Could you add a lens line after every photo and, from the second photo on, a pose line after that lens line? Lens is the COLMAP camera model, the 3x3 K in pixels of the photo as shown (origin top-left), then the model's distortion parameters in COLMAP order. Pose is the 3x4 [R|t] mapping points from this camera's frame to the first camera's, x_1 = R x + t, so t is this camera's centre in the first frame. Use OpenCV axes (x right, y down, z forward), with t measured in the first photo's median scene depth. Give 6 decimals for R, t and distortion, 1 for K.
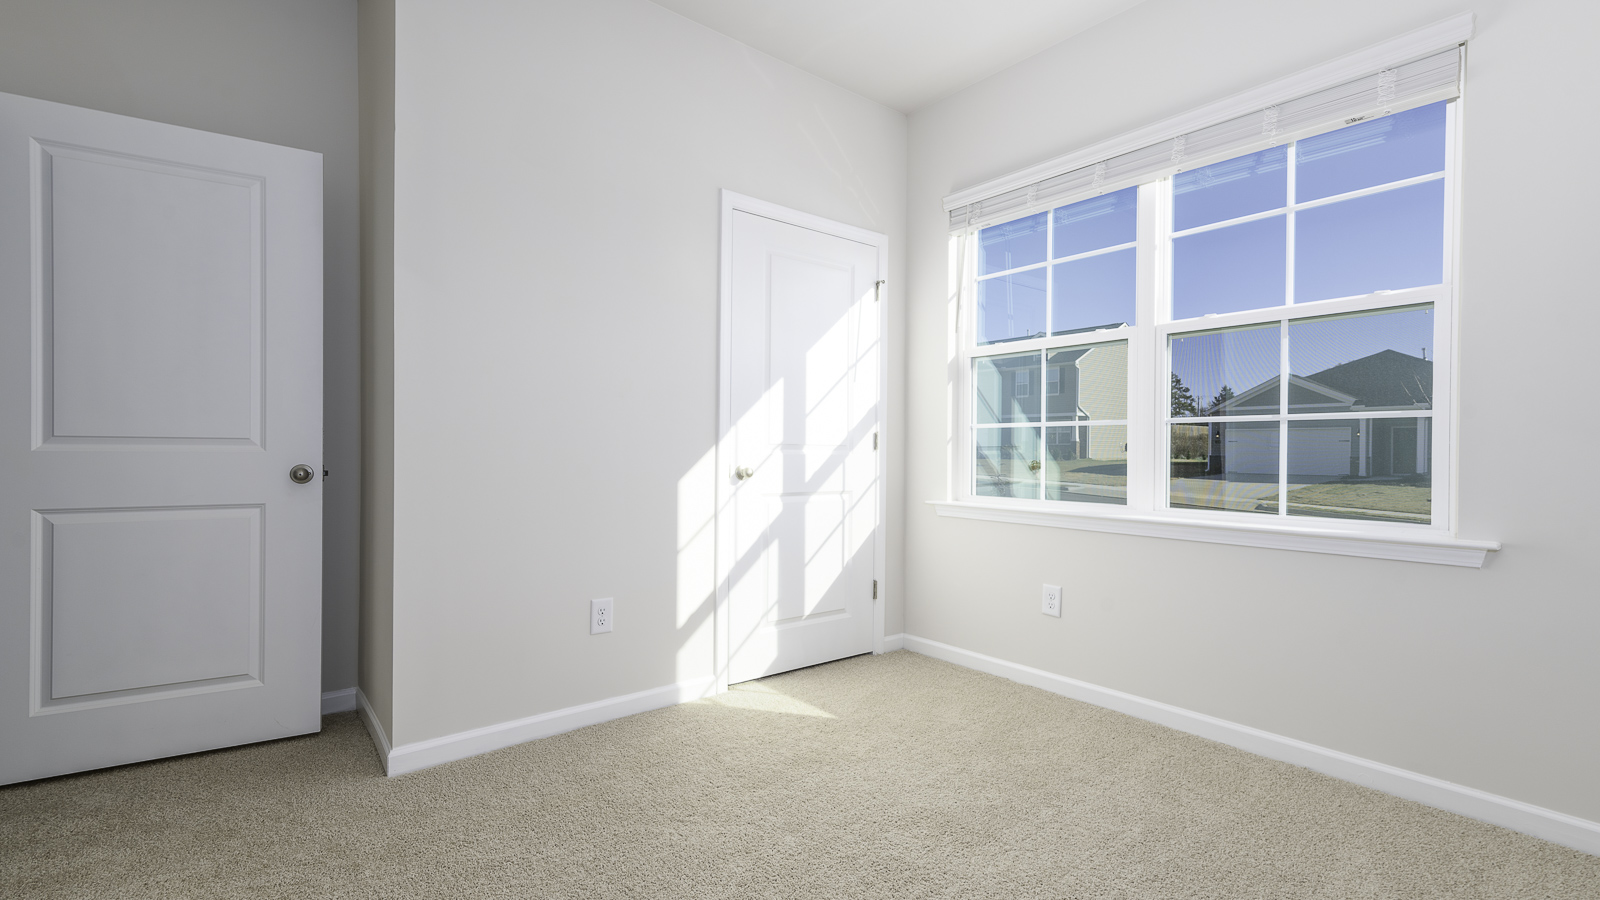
lens RADIAL K [[714.3, 0, 800.0], [0, 714.3, 450.0], [0, 0, 1]] dist [0.024818, 0.000243]
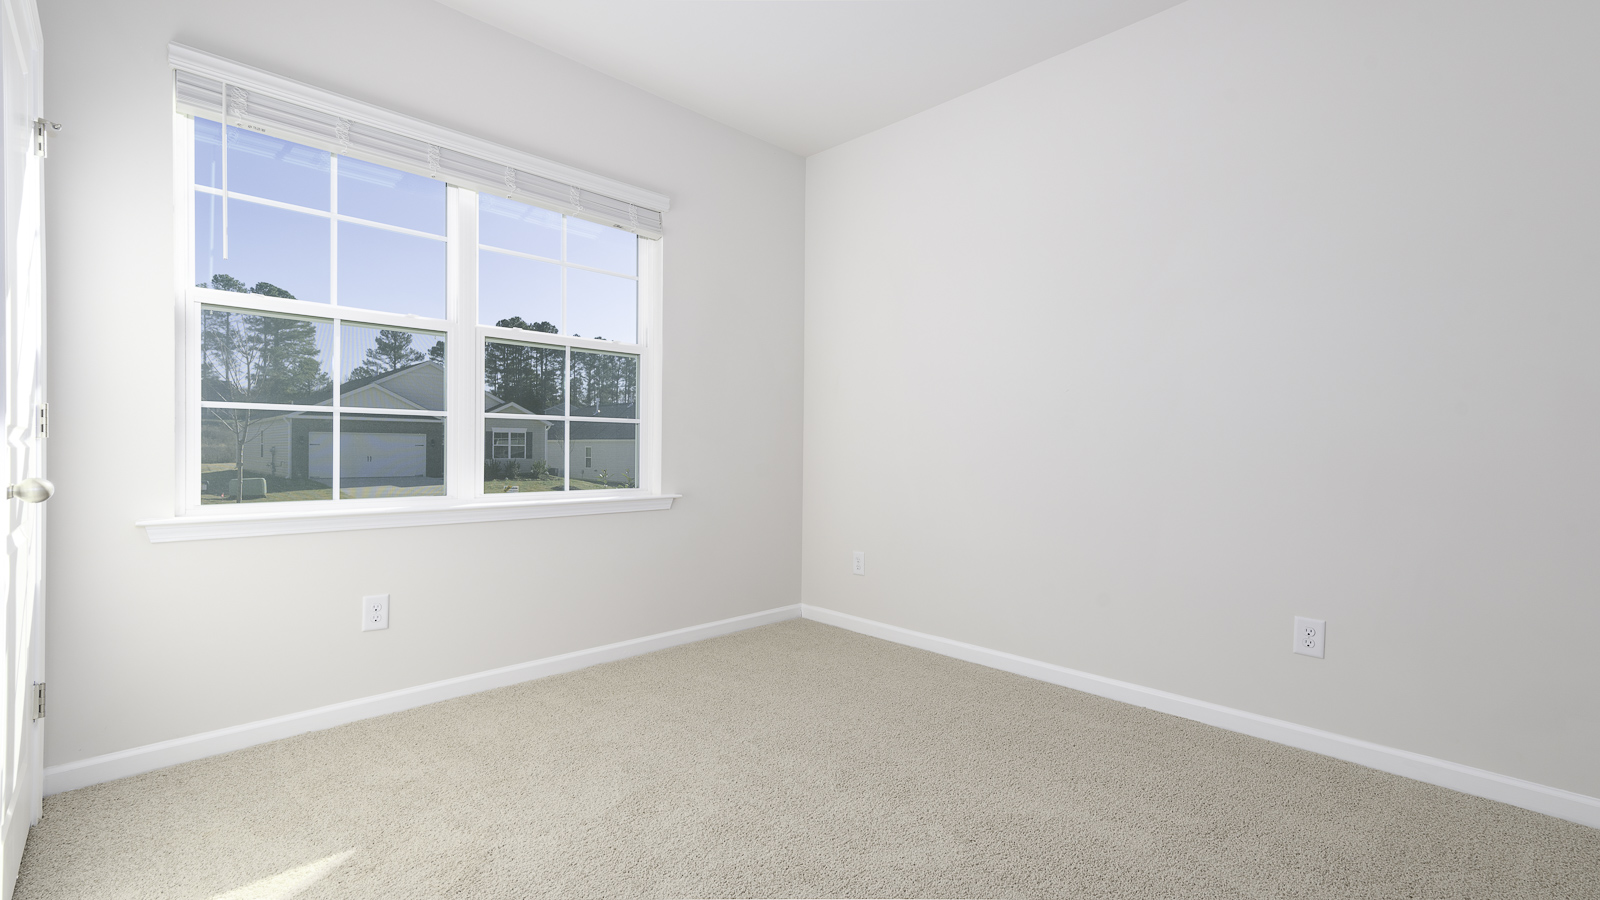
lens RADIAL K [[668.7, 0, 800.0], [0, 668.7, 450.0], [0, 0, 1]] dist [-0.000799, -0.000009]
pose [[-0.079855, -0.006827, 0.996783, -0.480055], [-0.009343, 0.999938, 0.006100, 0.001608], [-0.996763, -0.008826, -0.079914, 0.528232]]
